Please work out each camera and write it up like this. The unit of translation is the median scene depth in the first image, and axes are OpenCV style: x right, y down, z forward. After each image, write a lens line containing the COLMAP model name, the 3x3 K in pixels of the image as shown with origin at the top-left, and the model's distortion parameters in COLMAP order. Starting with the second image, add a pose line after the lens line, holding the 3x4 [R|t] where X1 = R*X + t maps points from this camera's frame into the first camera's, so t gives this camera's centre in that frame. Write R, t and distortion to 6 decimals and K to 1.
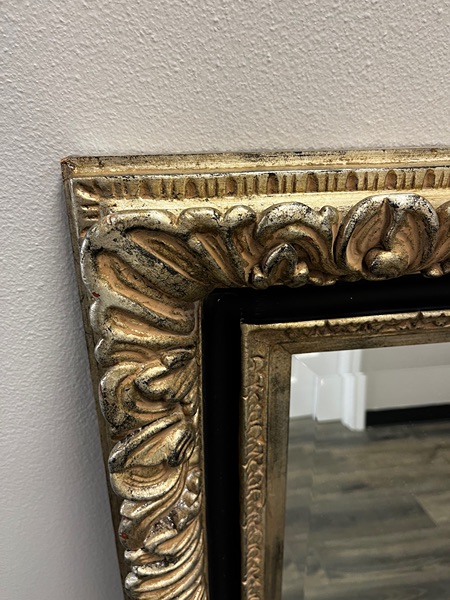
lens RADIAL K [[462.0, 0, 219.8], [0, 462.0, 298.5], [0, 0, 1]] dist [0.055193, -0.087458]
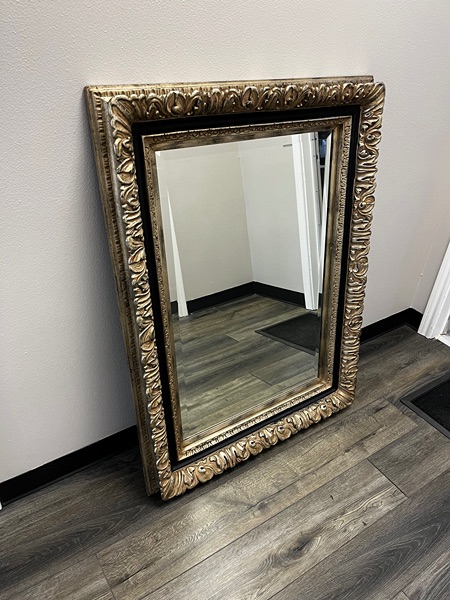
lens RADIAL K [[462.0, 0, 226.5], [0, 462.0, 302.7], [0, 0, 1]] dist [0.055193, -0.087458]
pose [[0.892543, -0.206622, 0.400842, -1.100129], [0.190281, 0.978411, 0.080650, 1.185045], [-0.408853, 0.004289, 0.912590, -2.579213]]
